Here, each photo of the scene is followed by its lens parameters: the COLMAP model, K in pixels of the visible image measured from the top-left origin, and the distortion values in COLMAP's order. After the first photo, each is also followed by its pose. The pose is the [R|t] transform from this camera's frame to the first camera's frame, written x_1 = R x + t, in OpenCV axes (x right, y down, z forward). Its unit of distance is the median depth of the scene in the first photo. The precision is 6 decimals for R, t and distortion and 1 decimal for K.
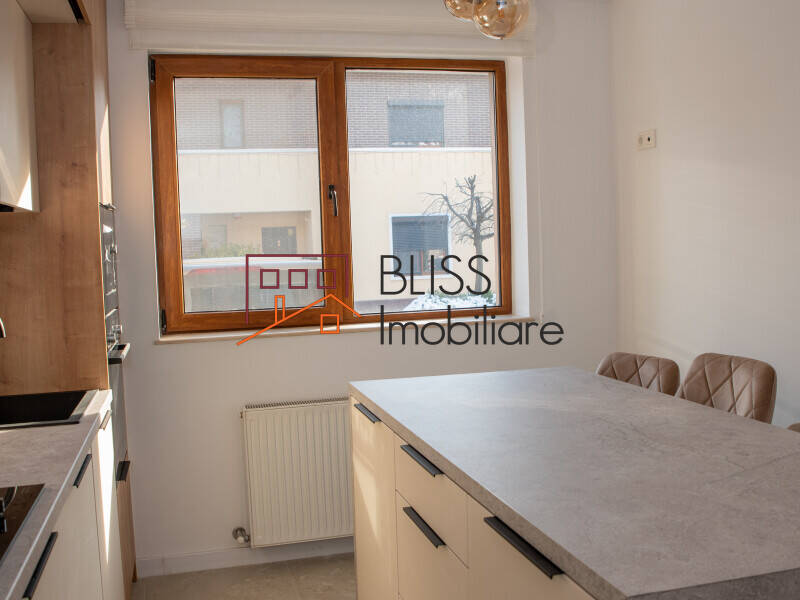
lens RADIAL K [[816.8, 0, 400.0], [0, 816.8, 300.0], [0, 0, 1]] dist [-0.137391, 0.012144]
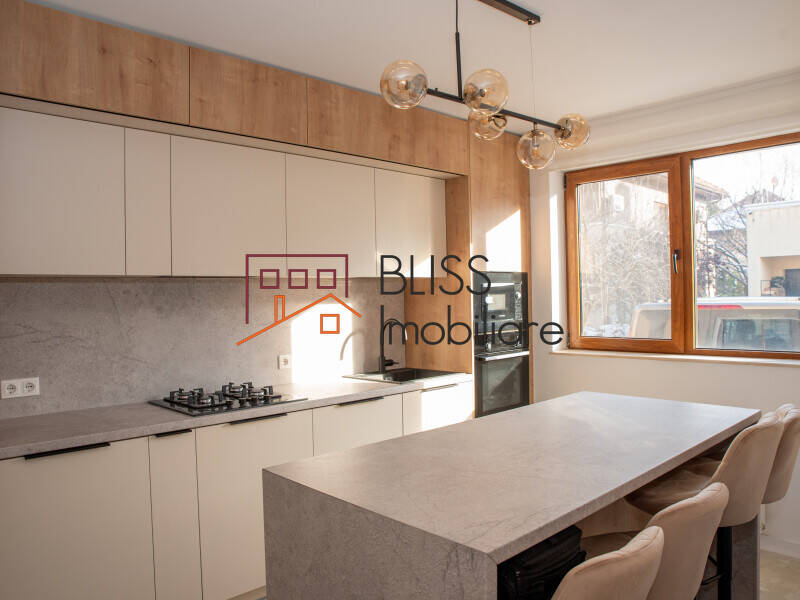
lens RADIAL K [[601.2, 0, 400.0], [0, 601.2, 300.0], [0, 0, 1]] dist [-0.084856, -0.000846]
pose [[0.483049, 0.027865, -0.875150, 0.560991], [-0.056165, 0.998421, 0.000788, -0.035713], [0.873790, 0.048772, 0.483852, 0.146684]]
